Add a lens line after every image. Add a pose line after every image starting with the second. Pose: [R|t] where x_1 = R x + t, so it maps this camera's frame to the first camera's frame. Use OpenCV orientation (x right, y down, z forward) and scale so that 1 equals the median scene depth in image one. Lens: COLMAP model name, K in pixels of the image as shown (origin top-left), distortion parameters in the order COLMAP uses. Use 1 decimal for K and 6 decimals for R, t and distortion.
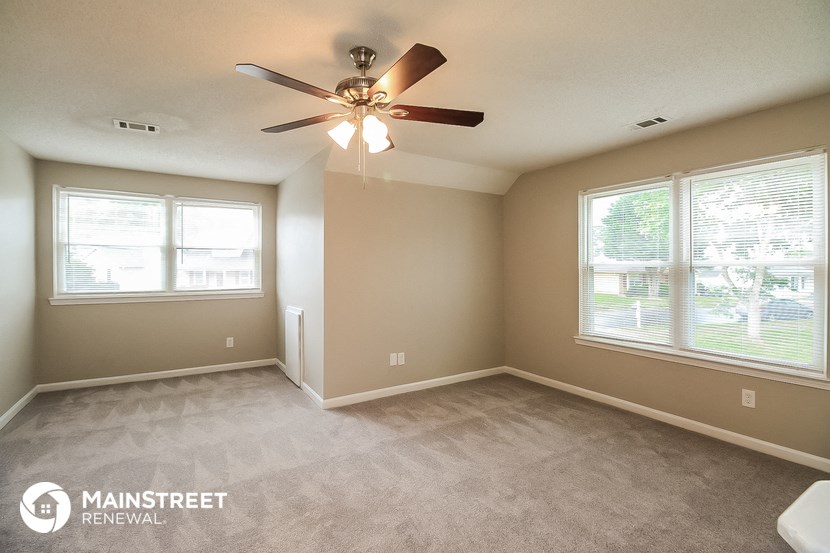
lens RADIAL K [[386.5, 0, 414.7], [0, 386.5, 261.3], [0, 0, 1]] dist [-0.004371, -0.001677]
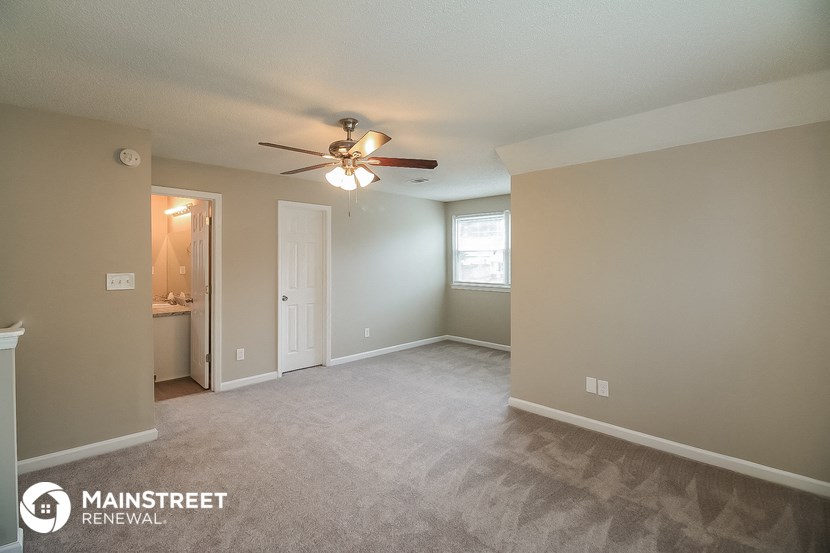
lens RADIAL K [[386.5, 0, 414.7], [0, 386.5, 261.3], [0, 0, 1]] dist [-0.004371, -0.001677]
pose [[0.229978, 0.003868, -0.973188, 0.707567], [0.026313, 0.999602, 0.010192, -0.027048], [0.972840, -0.027951, 0.229784, 0.501380]]
